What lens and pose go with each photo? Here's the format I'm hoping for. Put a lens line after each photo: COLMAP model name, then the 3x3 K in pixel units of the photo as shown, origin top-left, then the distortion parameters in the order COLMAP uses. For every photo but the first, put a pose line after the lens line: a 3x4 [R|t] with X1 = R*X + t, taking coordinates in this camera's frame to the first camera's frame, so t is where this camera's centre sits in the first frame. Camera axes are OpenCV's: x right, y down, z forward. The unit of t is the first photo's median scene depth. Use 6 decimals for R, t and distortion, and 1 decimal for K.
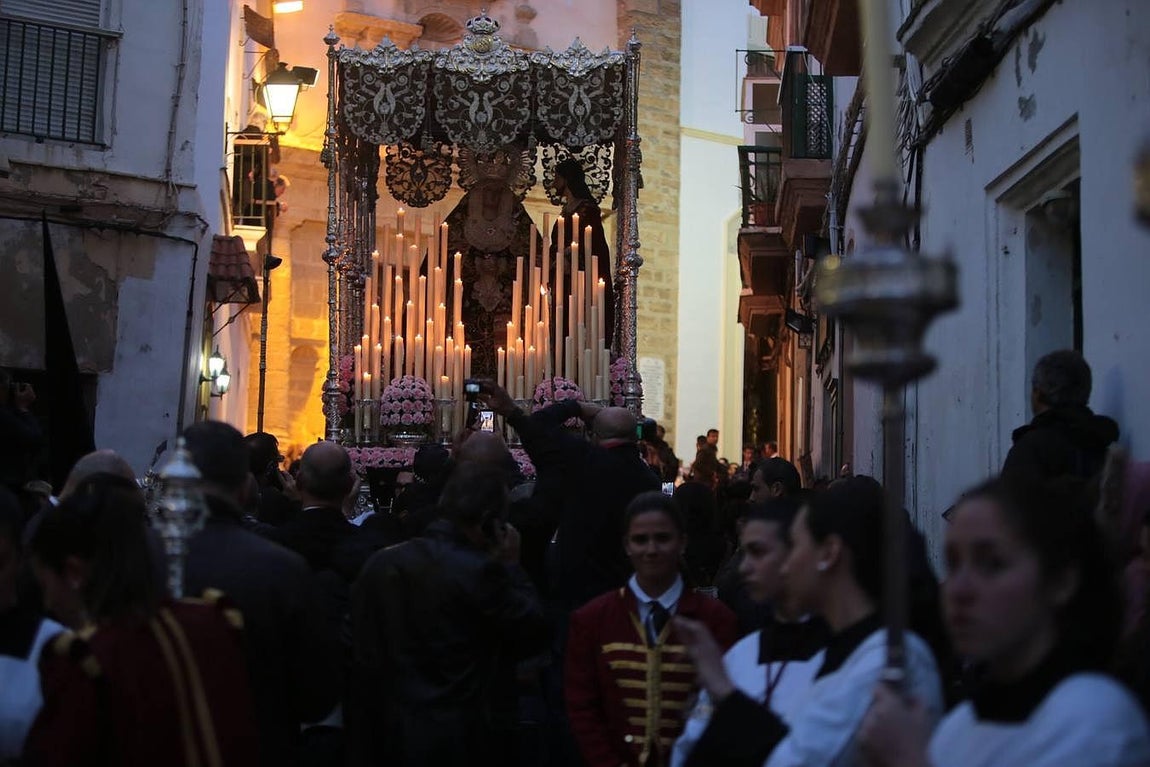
lens RADIAL K [[2237.4, 0, 575.0], [0, 2237.4, 383.5], [0, 0, 1]] dist [-0.278175, 0.117739]
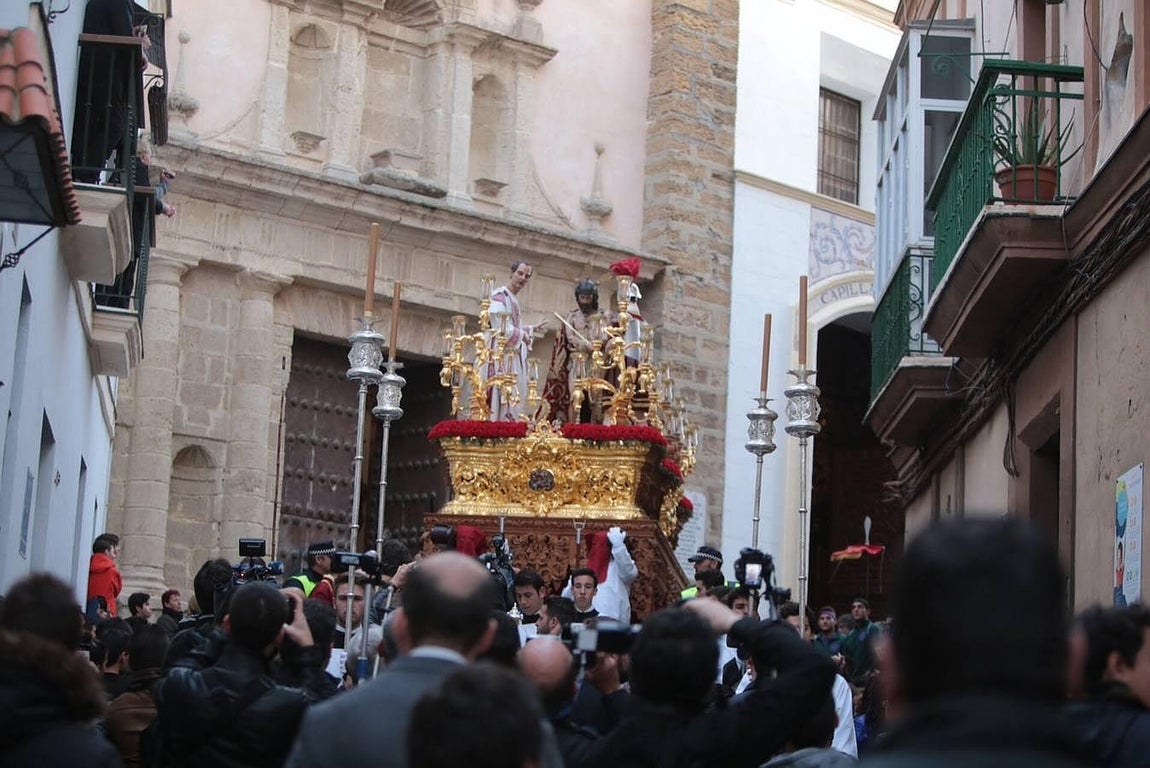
lens RADIAL K [[2237.4, 0, 575.0], [0, 2237.4, 384.0], [0, 0, 1]] dist [-0.278175, 0.117739]
pose [[0.998547, 0.034564, 0.041341, -0.031728], [-0.031014, 0.996013, -0.083638, 0.015130], [-0.044067, 0.082234, 0.995638, 0.297296]]
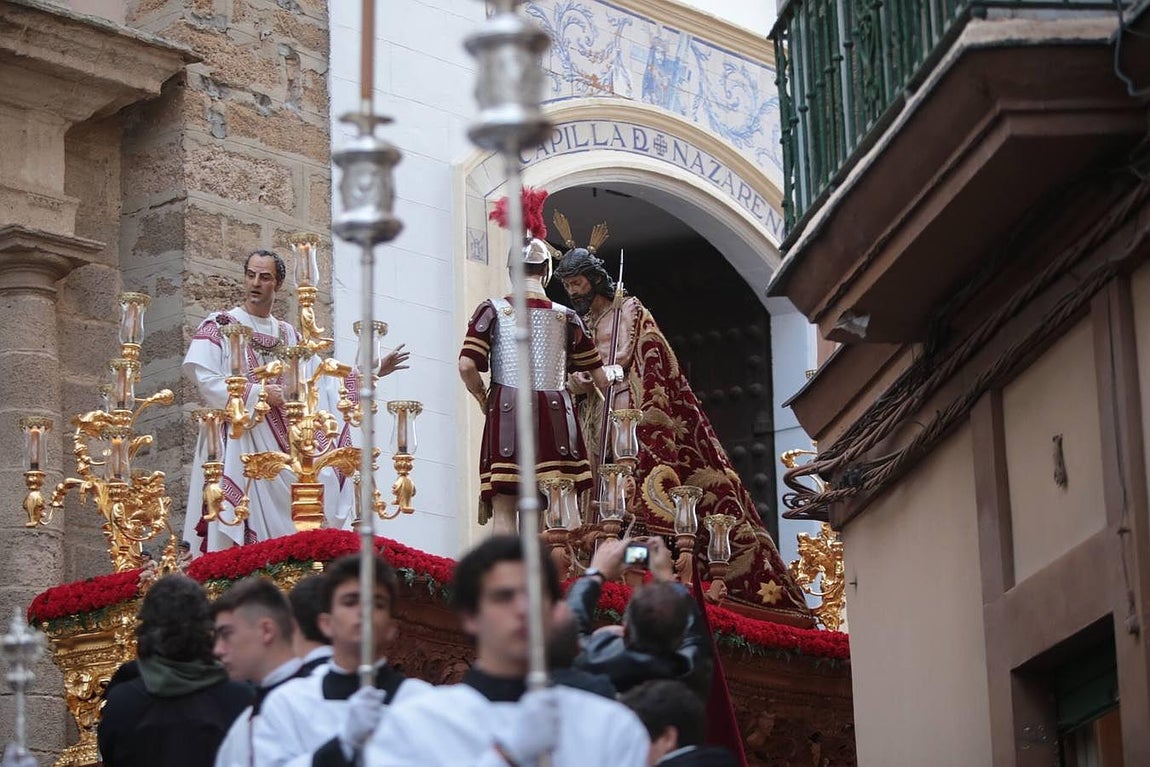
lens RADIAL K [[3404.8, 0, 575.0], [0, 3404.8, 383.5], [0, 0, 1]] dist [0.033541, 0.233262]
pose [[0.975913, -0.004129, 0.218120, -0.026795], [0.032701, 0.991293, -0.127547, 0.025556], [-0.215695, 0.131608, 0.967551, 0.522858]]
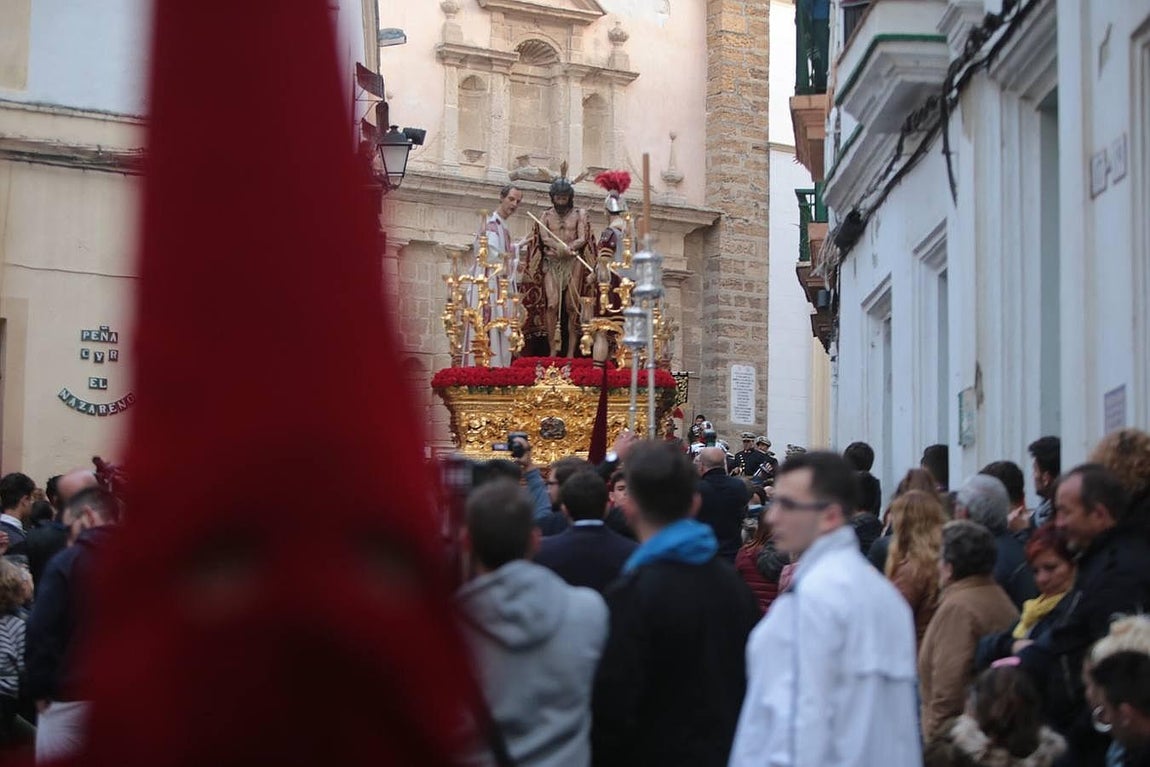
lens RADIAL K [[2230.8, 0, 575.0], [0, 2230.8, 383.5], [0, 0, 1]] dist [-0.008053, 0.004578]
pose [[0.998864, -0.010249, -0.046544, 0.004097], [0.010207, 0.999947, -0.001127, -0.002403], [0.046553, 0.000651, 0.998916, -0.043608]]
